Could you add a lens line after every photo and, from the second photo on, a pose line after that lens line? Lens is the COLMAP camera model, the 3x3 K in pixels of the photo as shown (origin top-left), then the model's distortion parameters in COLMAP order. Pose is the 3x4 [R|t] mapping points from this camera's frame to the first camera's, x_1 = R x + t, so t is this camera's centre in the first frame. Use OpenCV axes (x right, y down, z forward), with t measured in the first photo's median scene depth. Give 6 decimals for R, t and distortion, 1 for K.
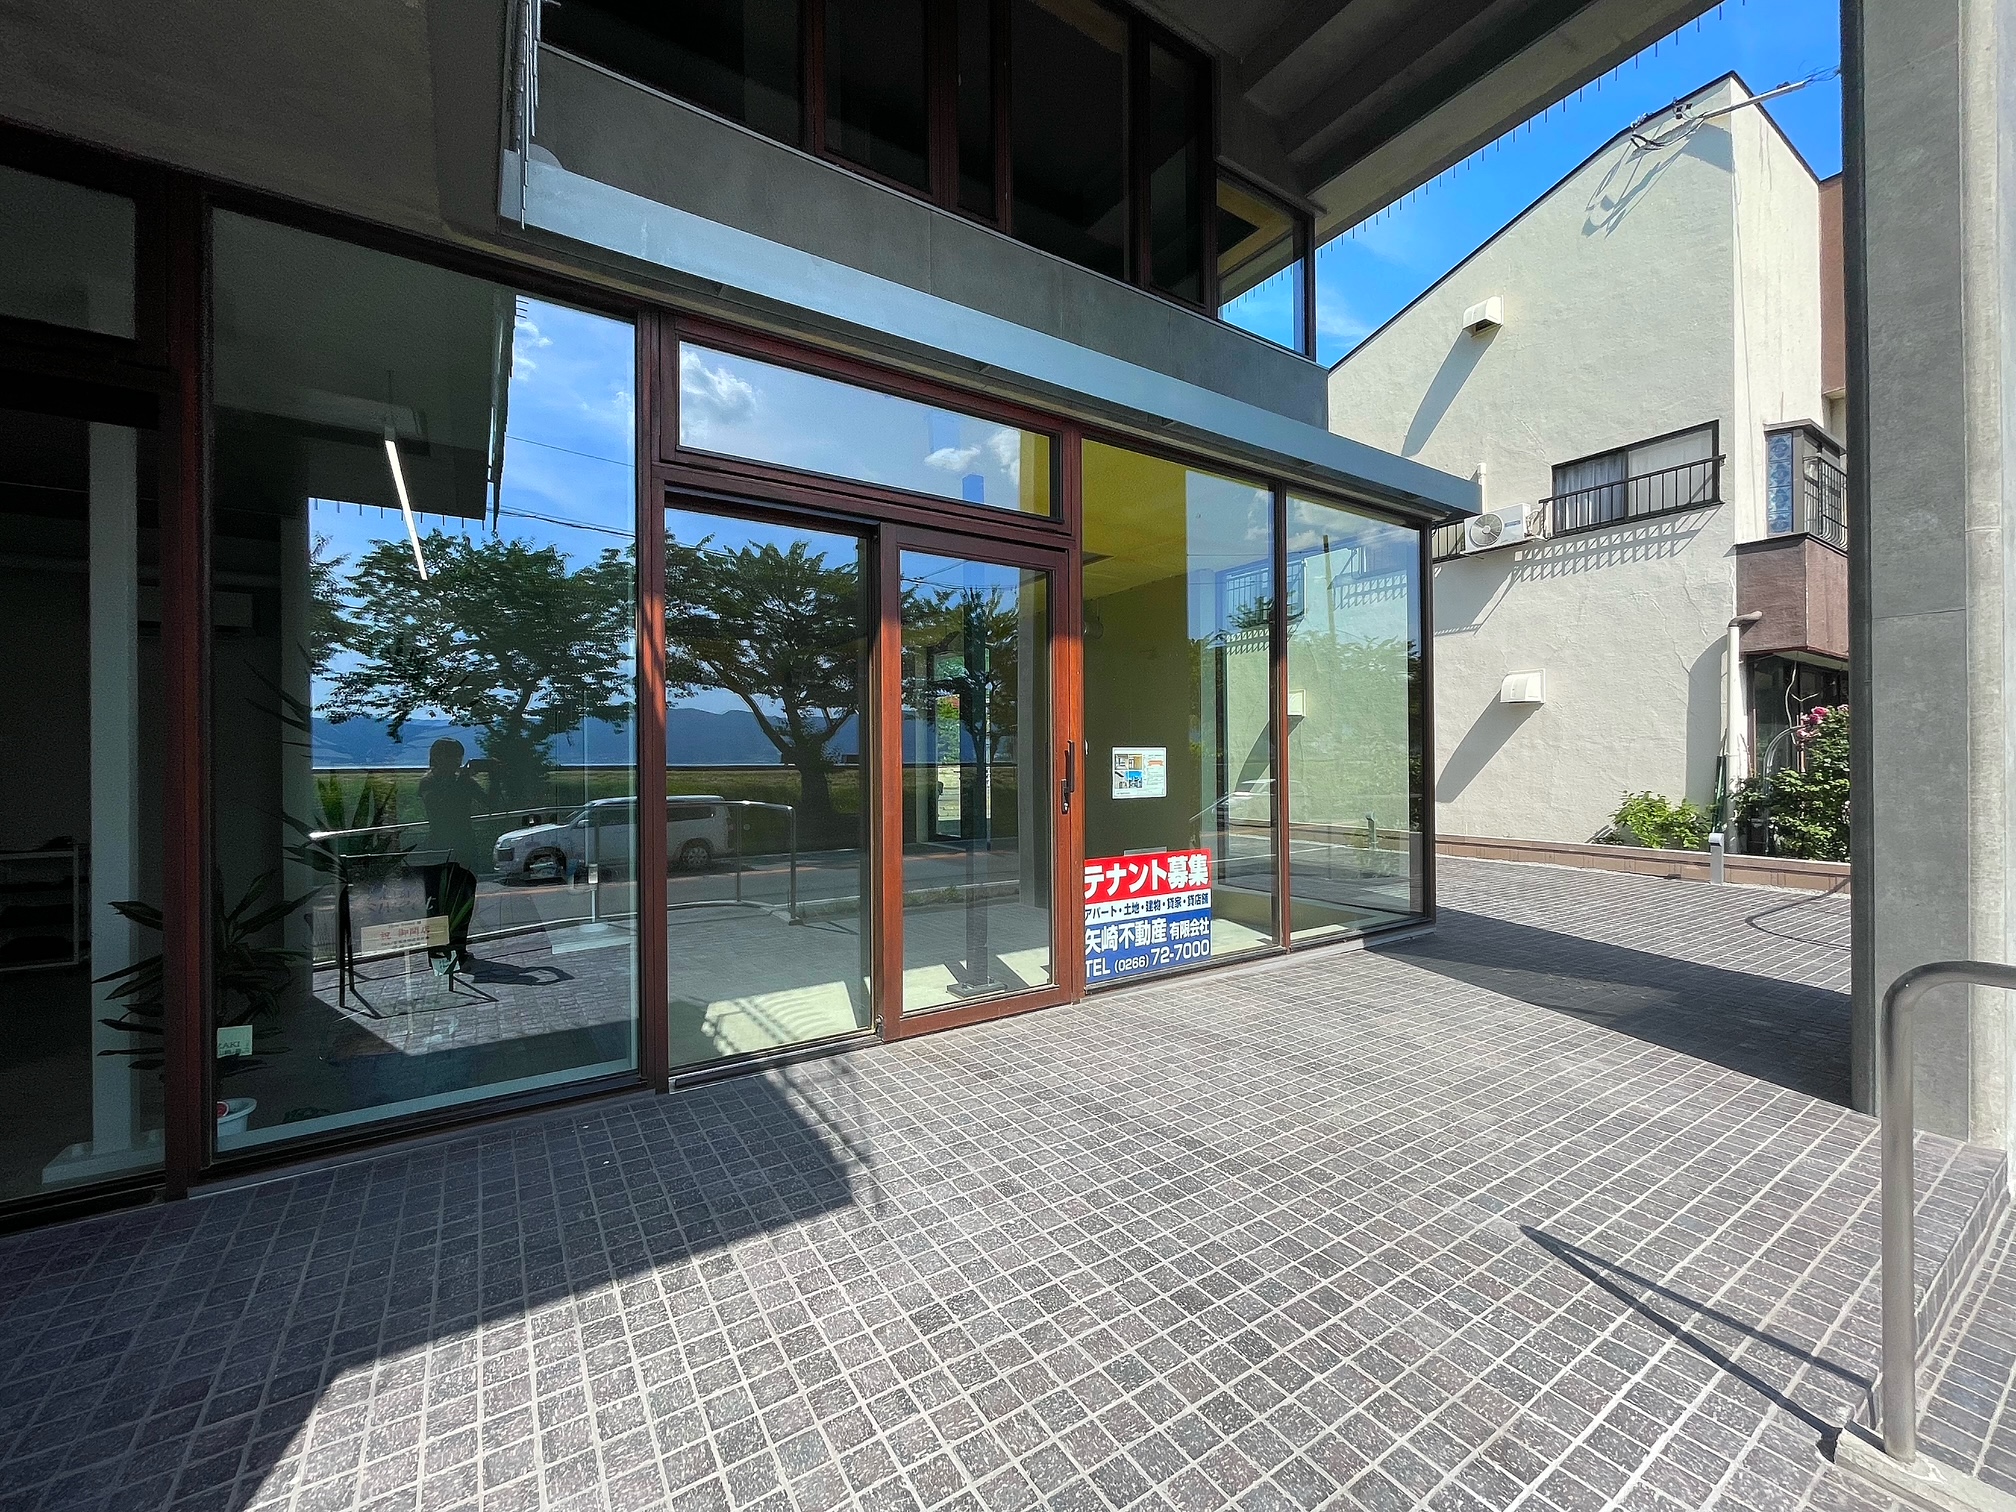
lens RADIAL K [[816.4, 0, 1007.8], [0, 816.4, 752.4], [0, 0, 1]] dist [-0.004075, 0.001145]
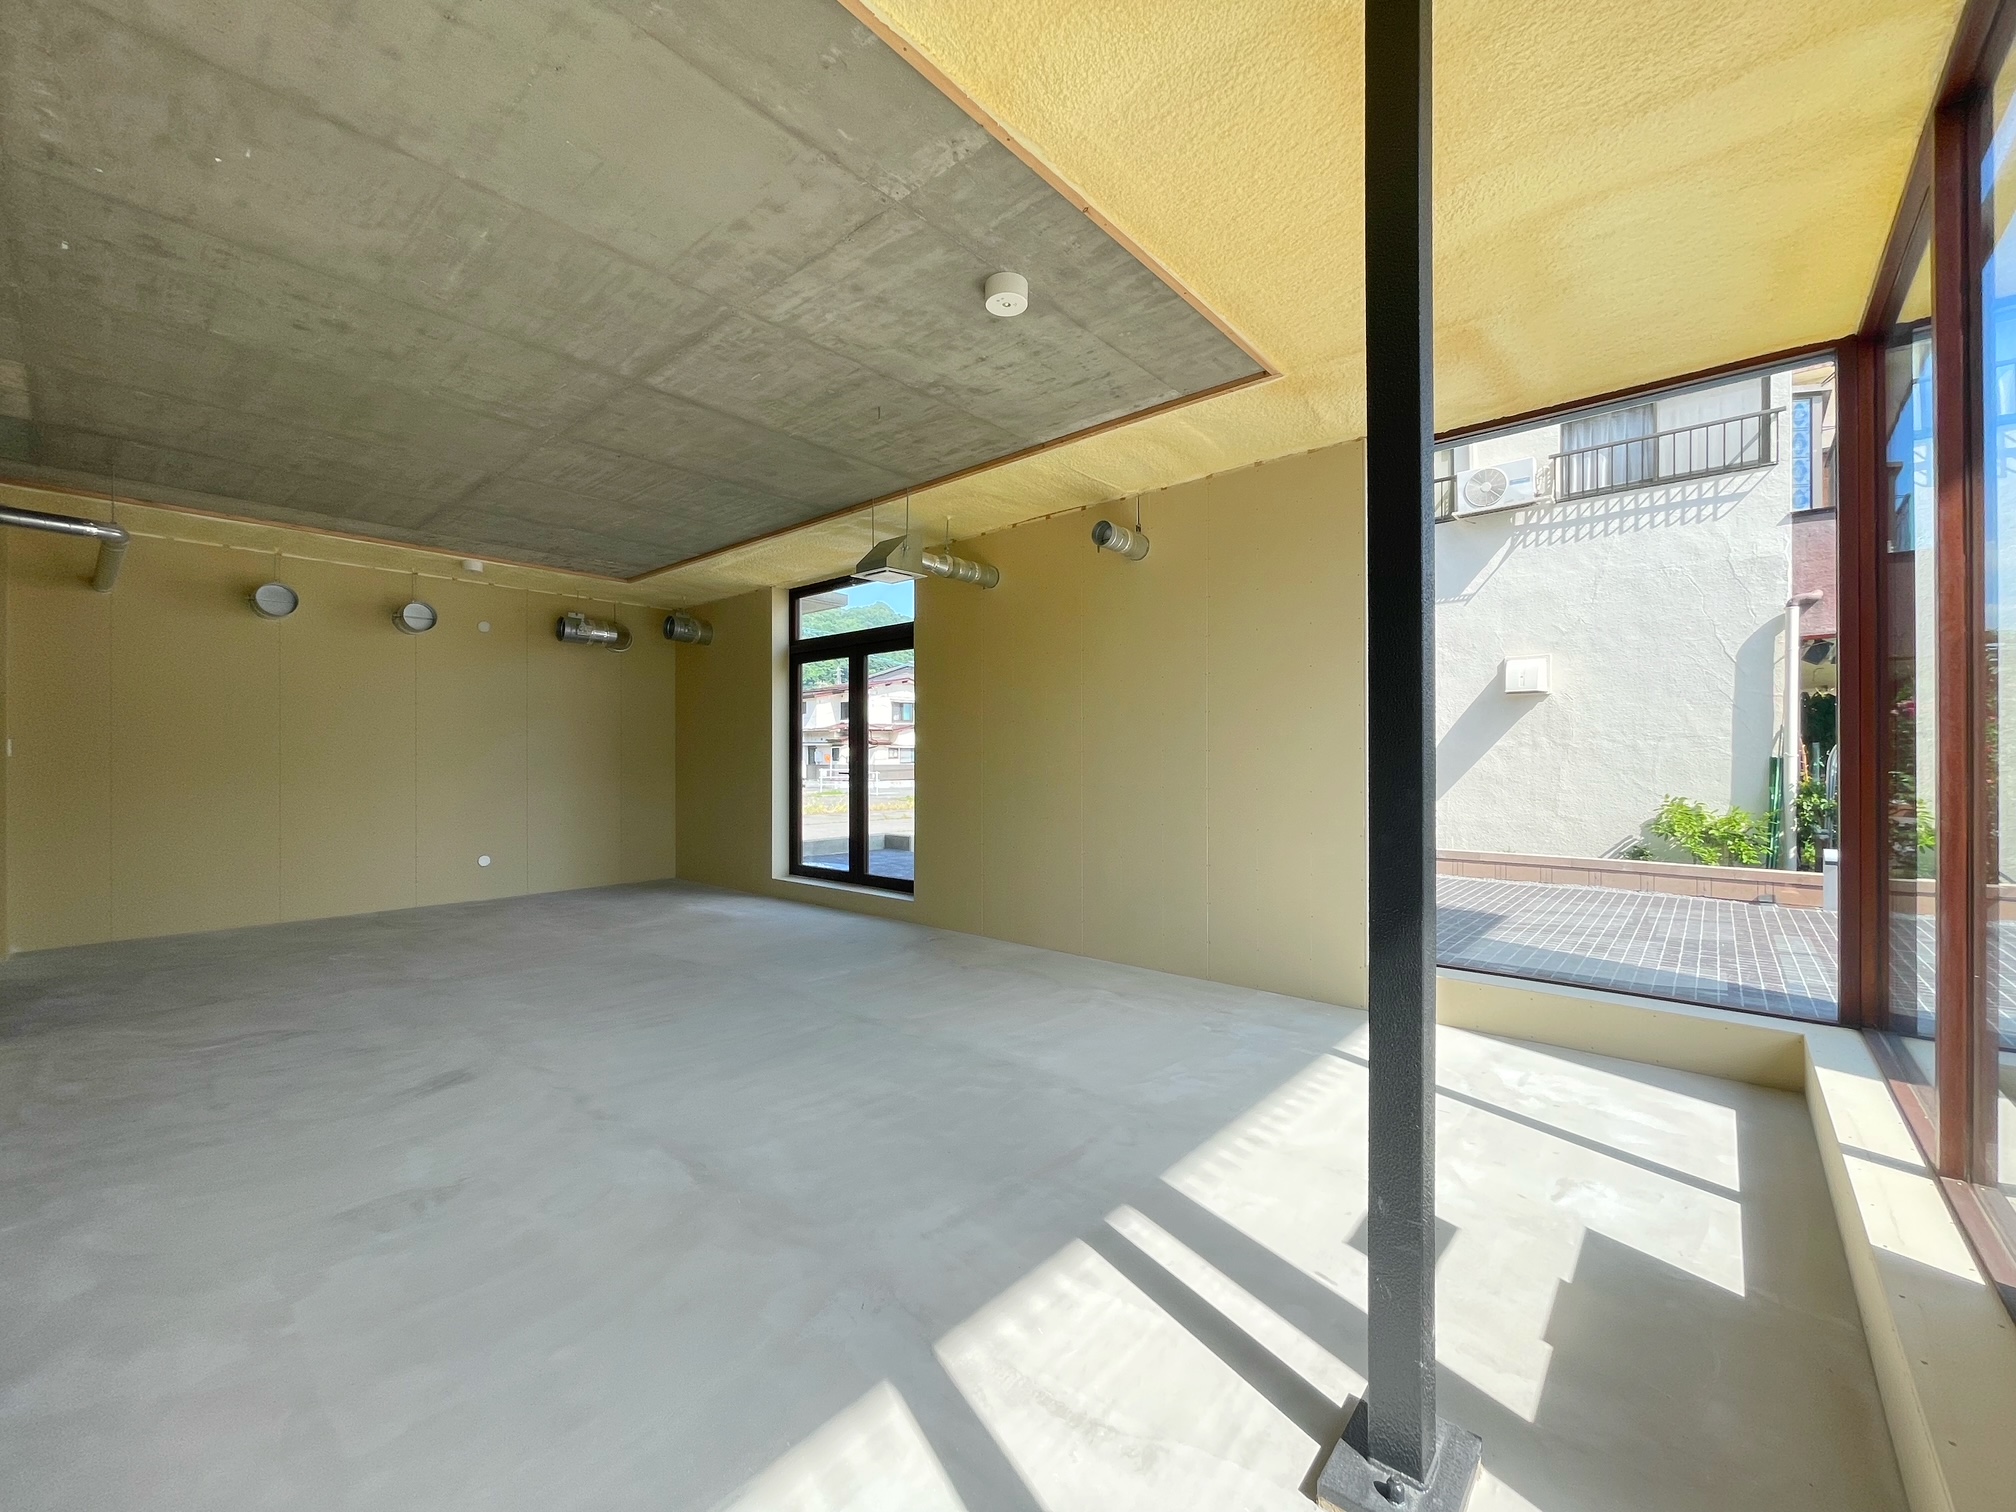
lens RADIAL K [[816.4, 0, 1006.3], [0, 816.4, 759.4], [0, 0, 1]] dist [-0.004075, 0.001145]
pose [[0.962797, 0.005788, 0.270165, -0.271345], [-0.008161, 0.999937, 0.007663, 0.014015], [-0.270104, -0.009583, 0.962784, 0.752321]]
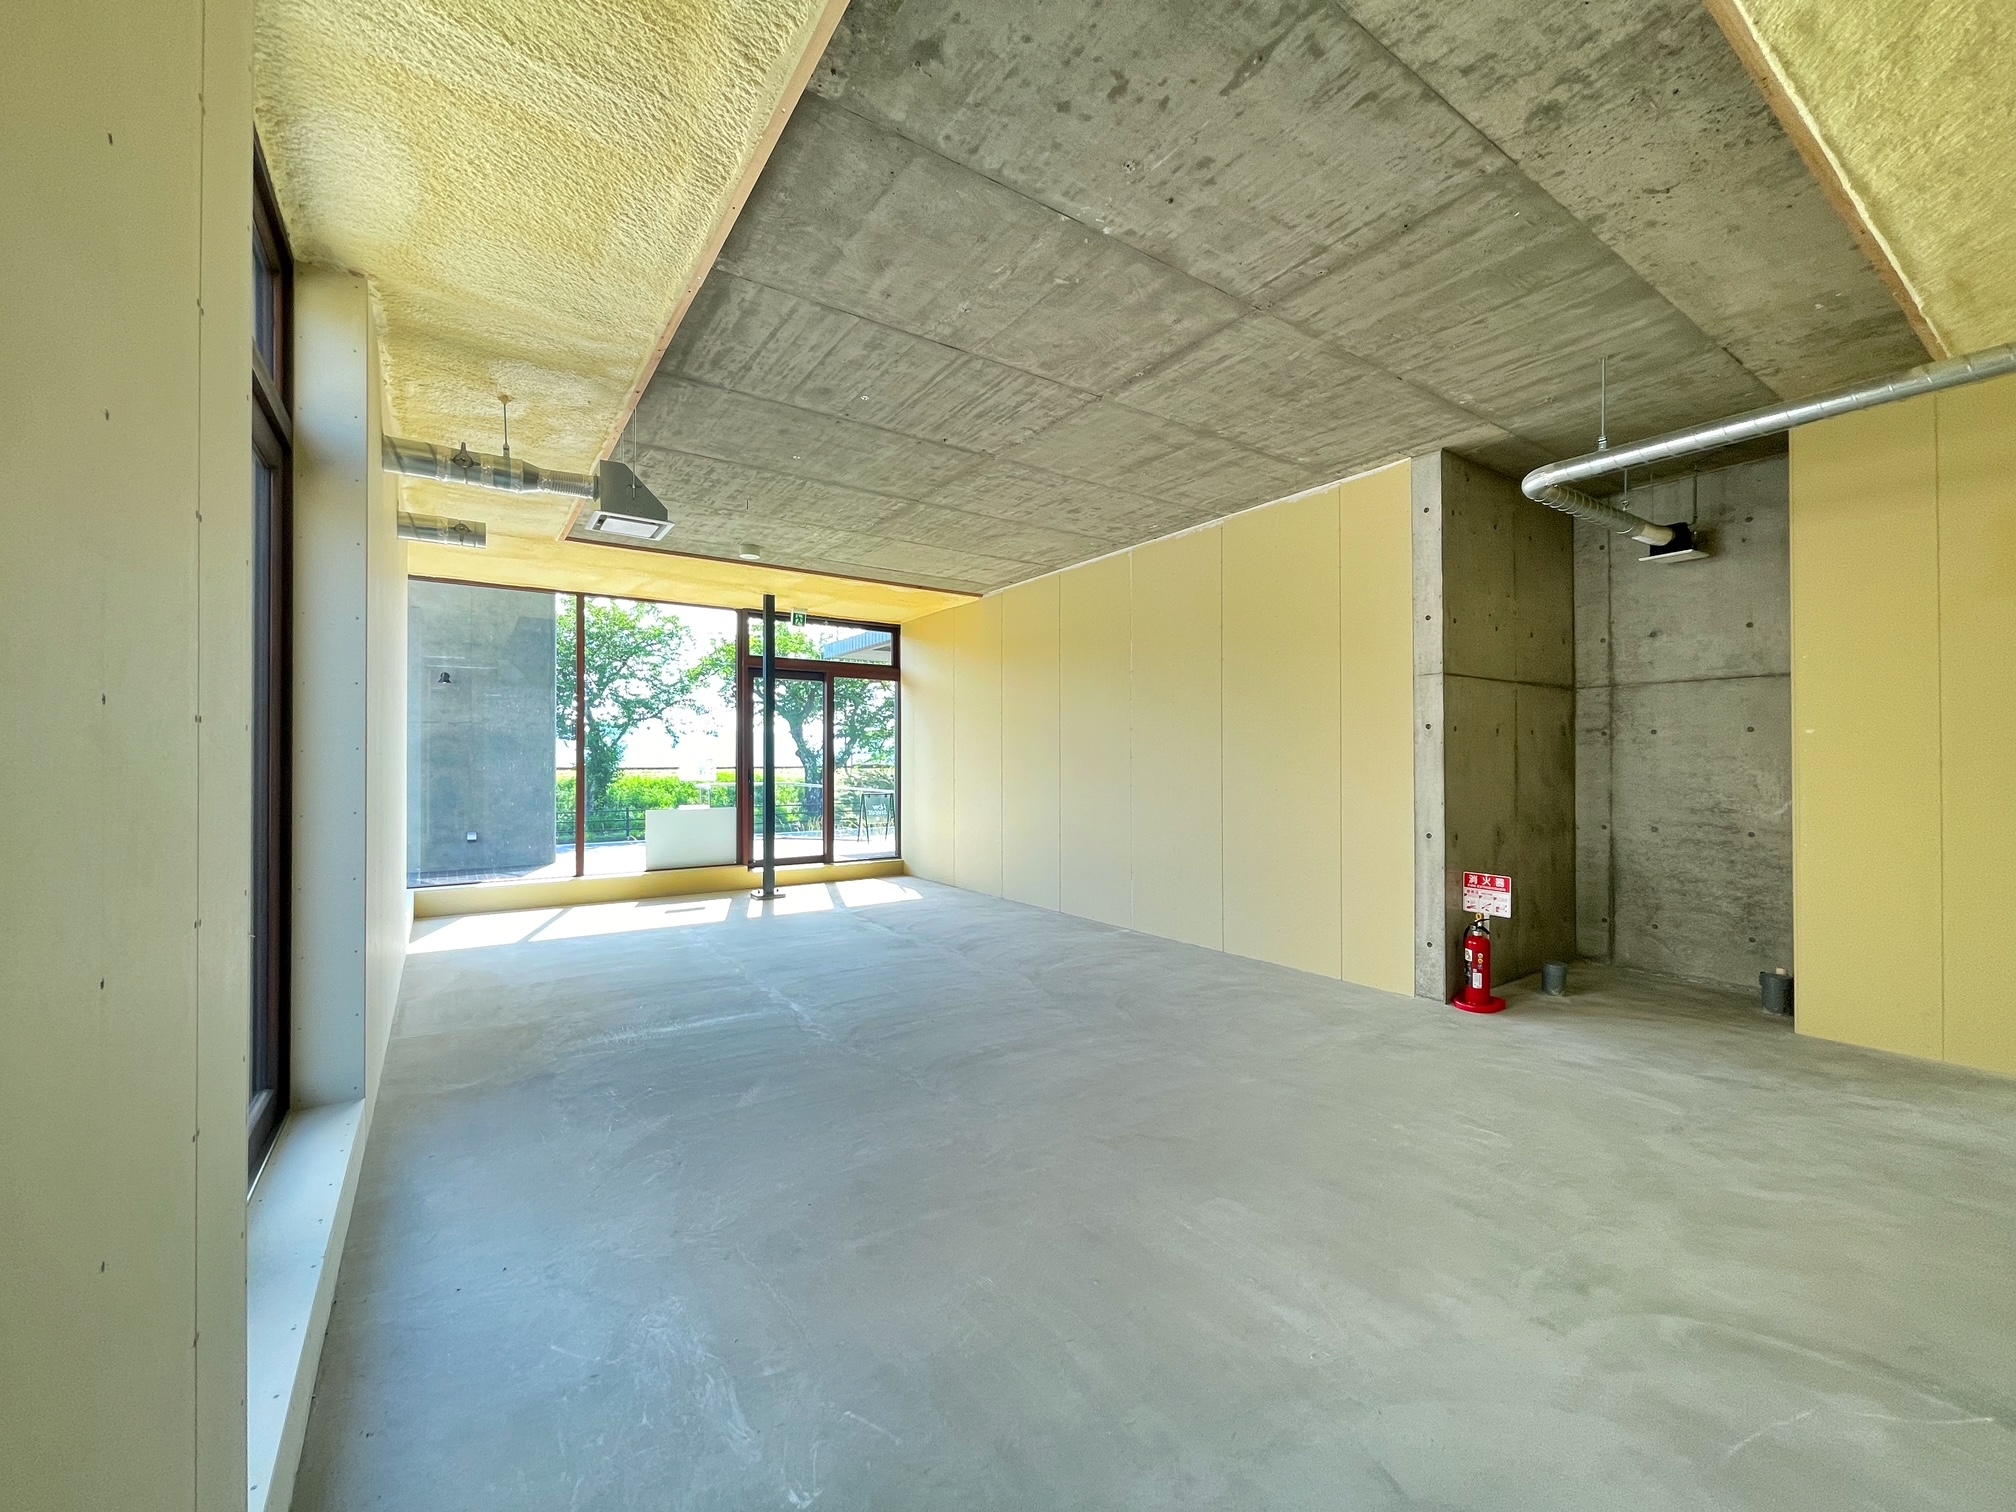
lens RADIAL K [[816.4, 0, 1005.8], [0, 816.4, 756.8], [0, 0, 1]] dist [-0.004075, 0.001145]
pose [[-0.999670, 0.011047, -0.023203, -0.500985], [0.011516, 0.999731, -0.020150, 0.038401], [0.022974, -0.020410, -0.999528, 2.752631]]
